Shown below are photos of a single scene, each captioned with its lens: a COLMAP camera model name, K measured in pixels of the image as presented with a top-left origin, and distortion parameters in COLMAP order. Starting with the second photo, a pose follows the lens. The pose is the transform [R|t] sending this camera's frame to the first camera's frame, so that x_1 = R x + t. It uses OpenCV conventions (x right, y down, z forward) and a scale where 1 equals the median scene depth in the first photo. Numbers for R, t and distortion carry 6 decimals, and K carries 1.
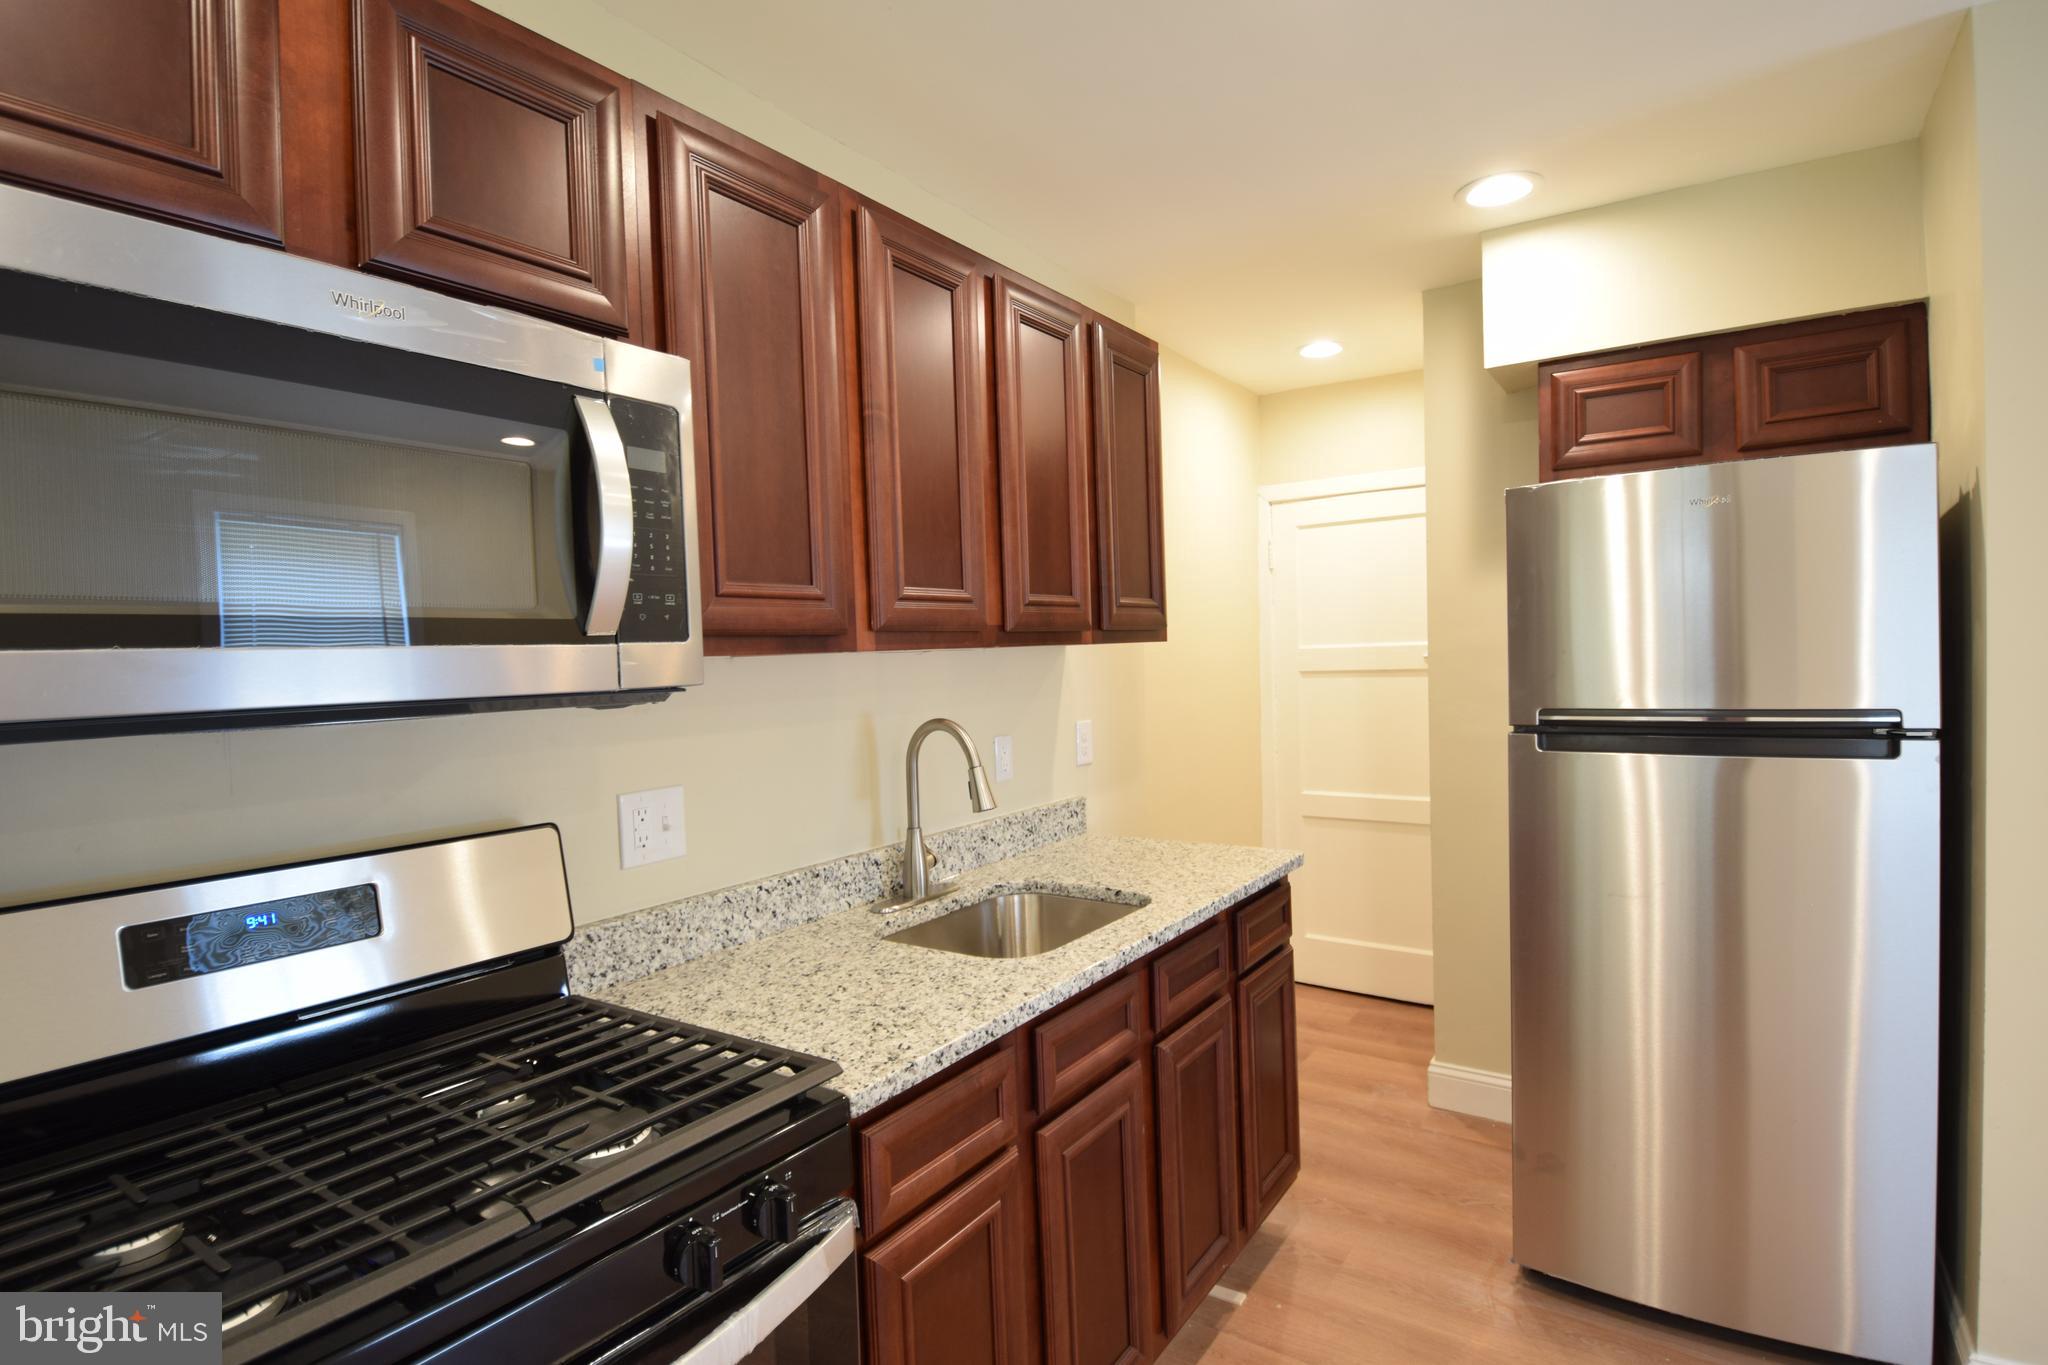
lens RADIAL K [[1028.4, 0, 1024.0], [0, 1028.4, 682.5], [0, 0, 1]] dist [-0.000244, -0.000576]
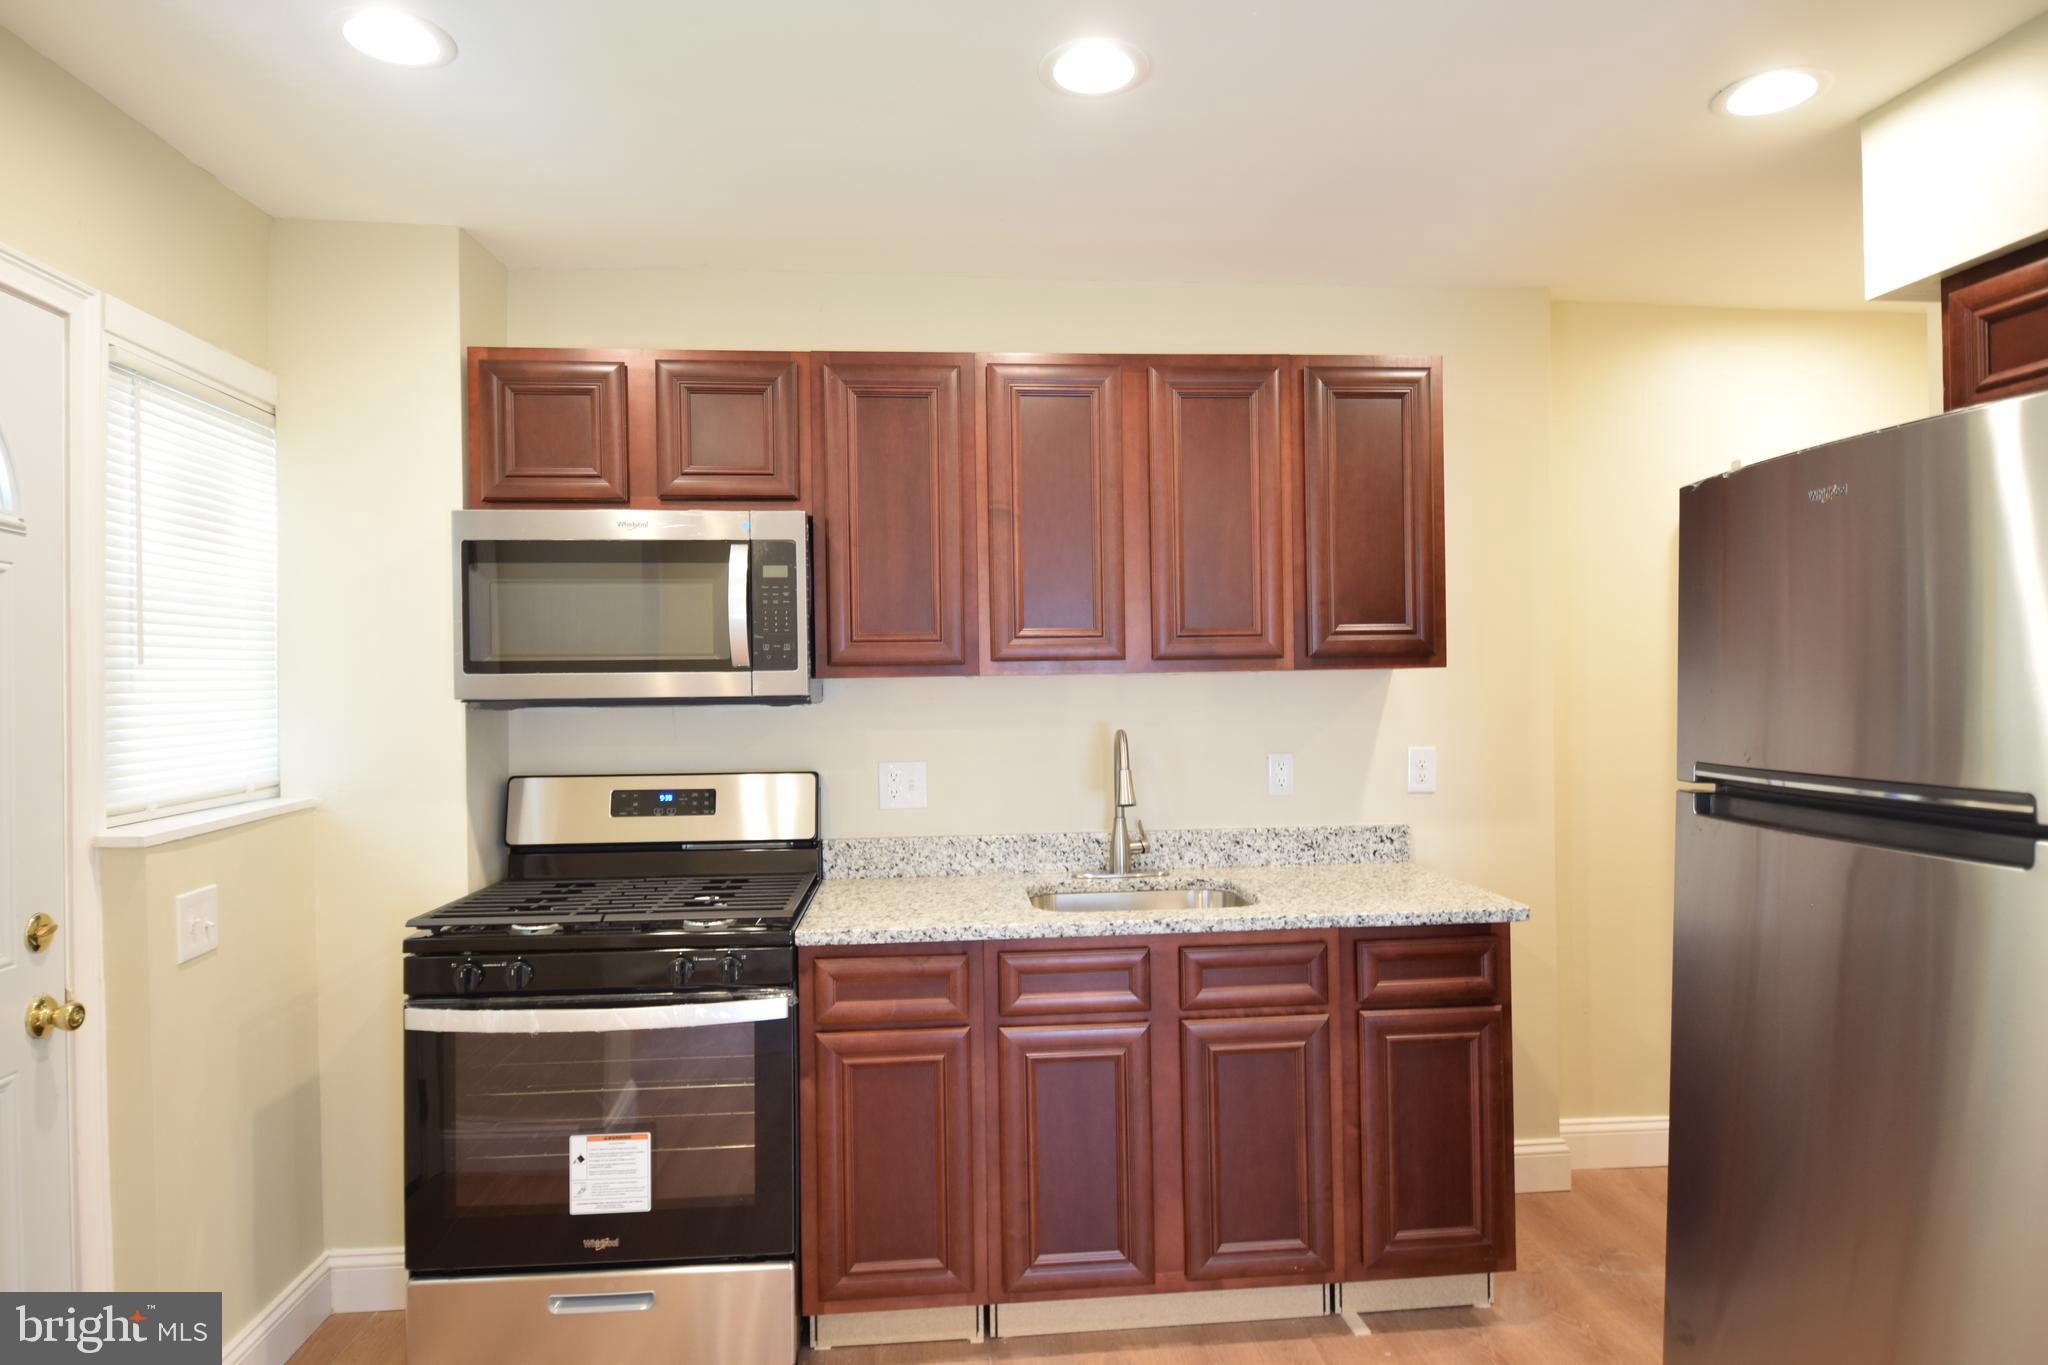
lens RADIAL K [[1143.3, 0, 1016.2], [0, 1143.3, 681.0], [0, 0, 1]] dist [0.012936, -0.024581]
pose [[0.629608, 0.023733, -0.776551, 1.074341], [-0.030888, 0.999508, 0.005504, -0.032465], [0.776299, 0.020521, 0.630031, 0.038056]]
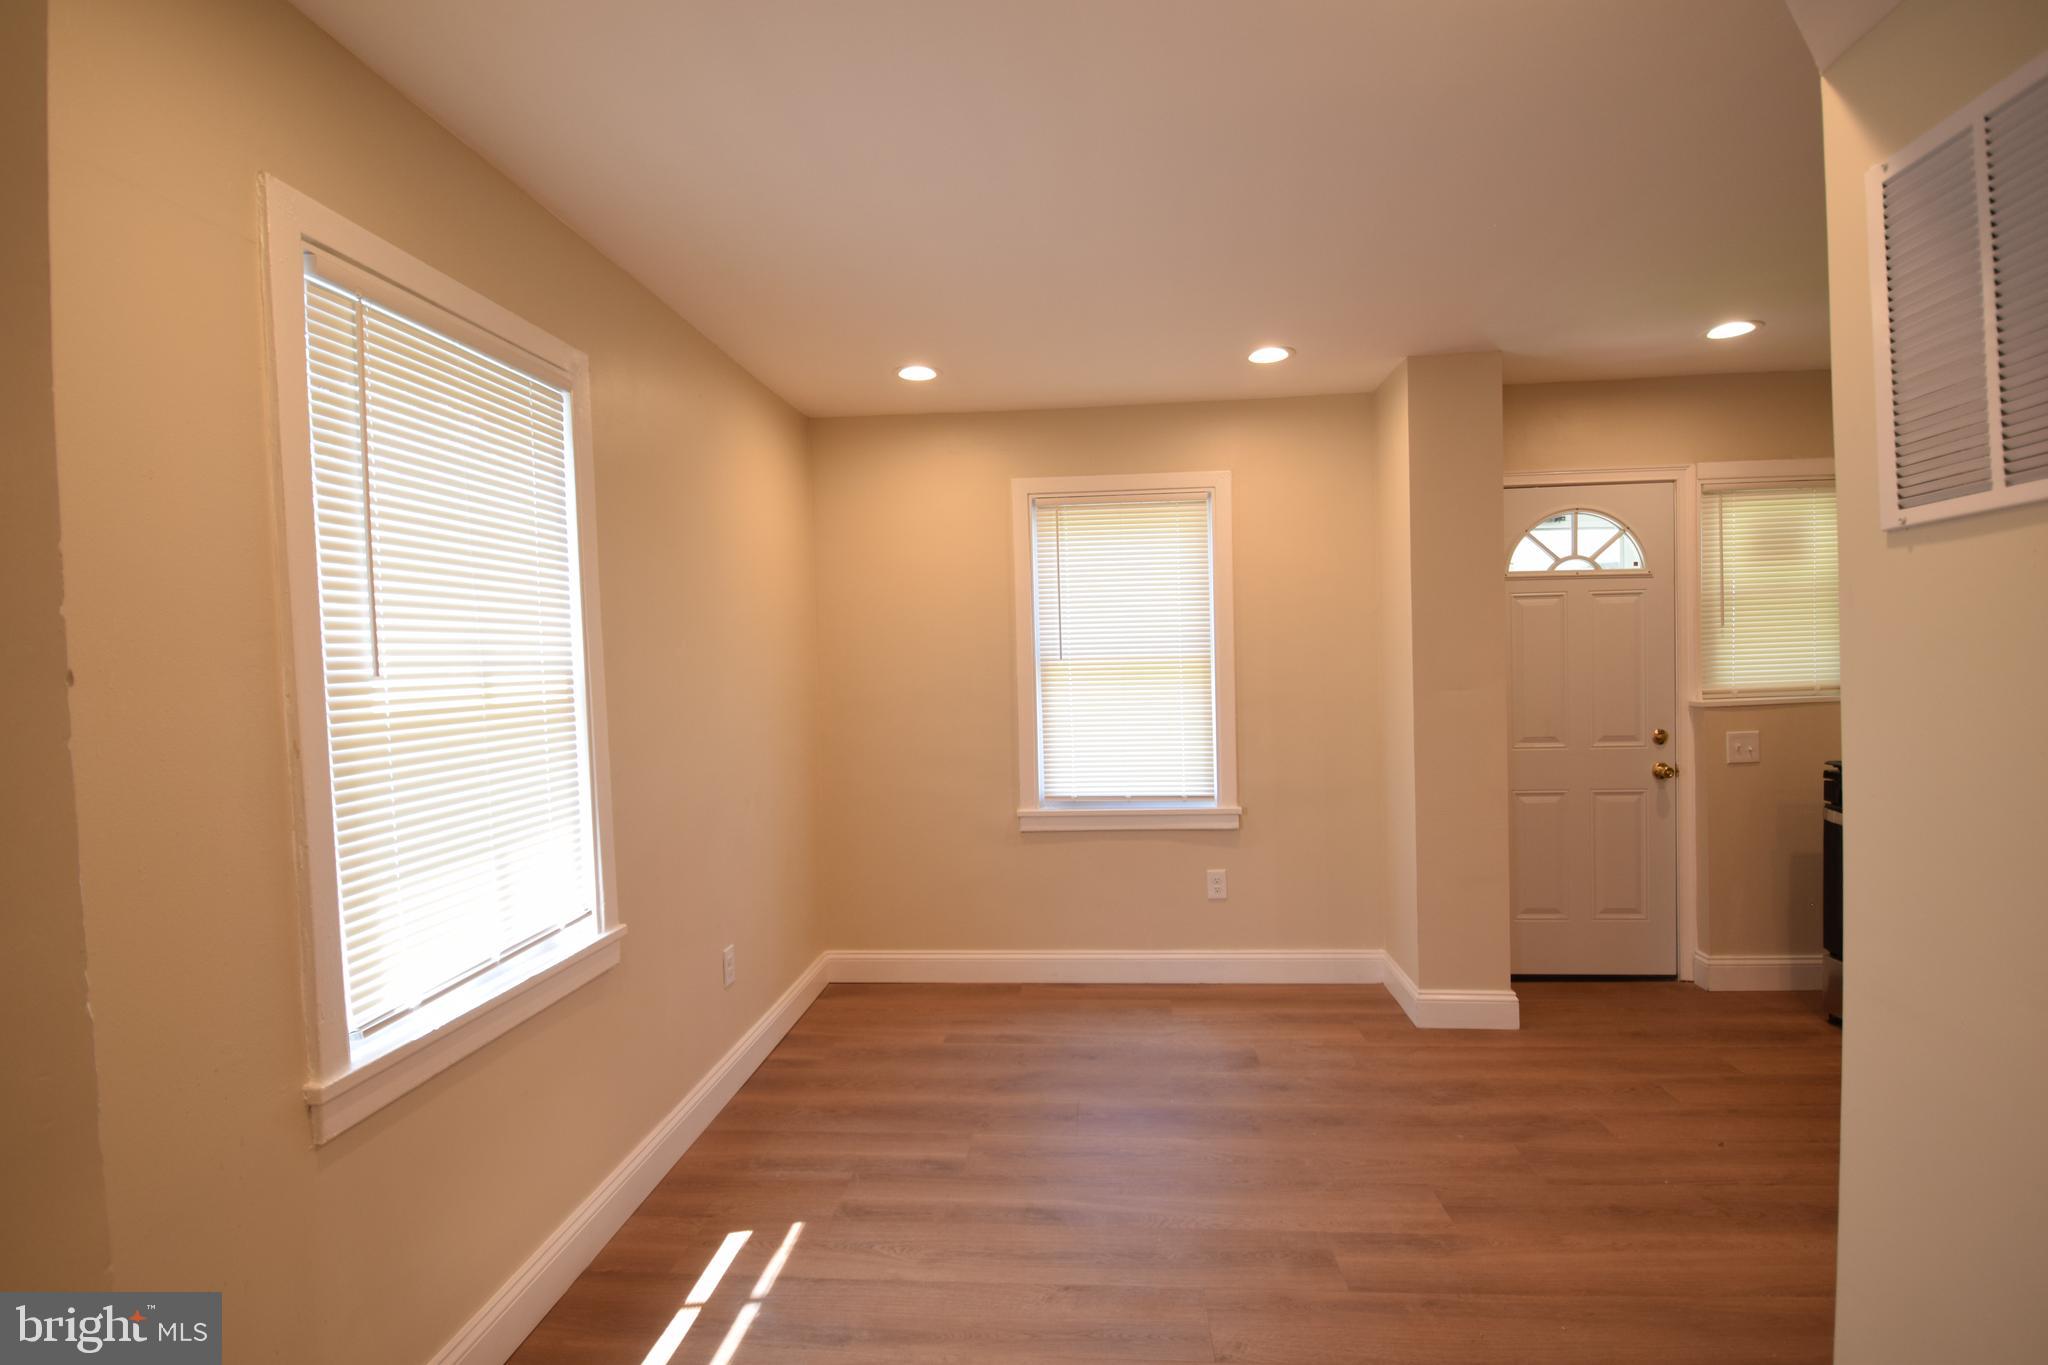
lens RADIAL K [[951.7, 0, 1024.0], [0, 951.7, 682.5], [0, 0, 1]] dist [0.000144, 0.000014]
pose [[-0.881633, 0.073642, -0.466154, 2.037260], [0.046896, 0.996532, 0.068736, -0.112375], [0.469600, 0.038739, -0.882029, 1.292488]]
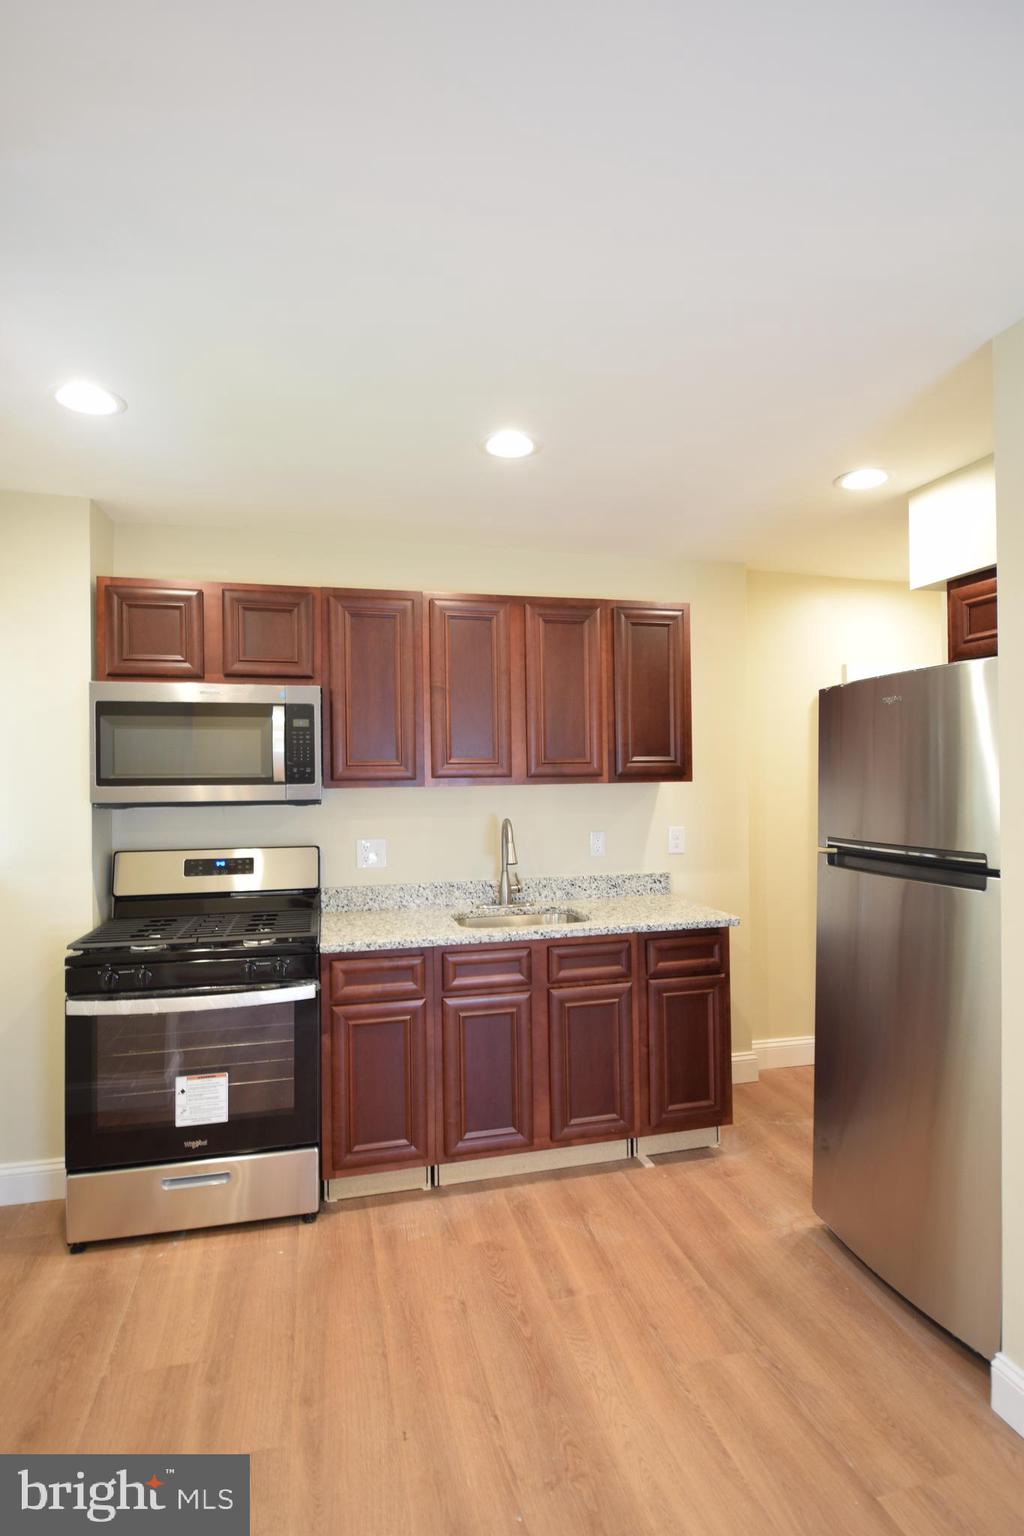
lens RADIAL K [[771.3, 0, 512.0], [0, 771.3, 768.0], [0, 0, 1]] dist [-0.000244, -0.000576]
pose [[0.744703, 0.016943, -0.667181, 1.134719], [-0.033267, 0.999377, -0.011753, -0.057710], [0.666567, 0.030948, 0.744803, -0.179263]]
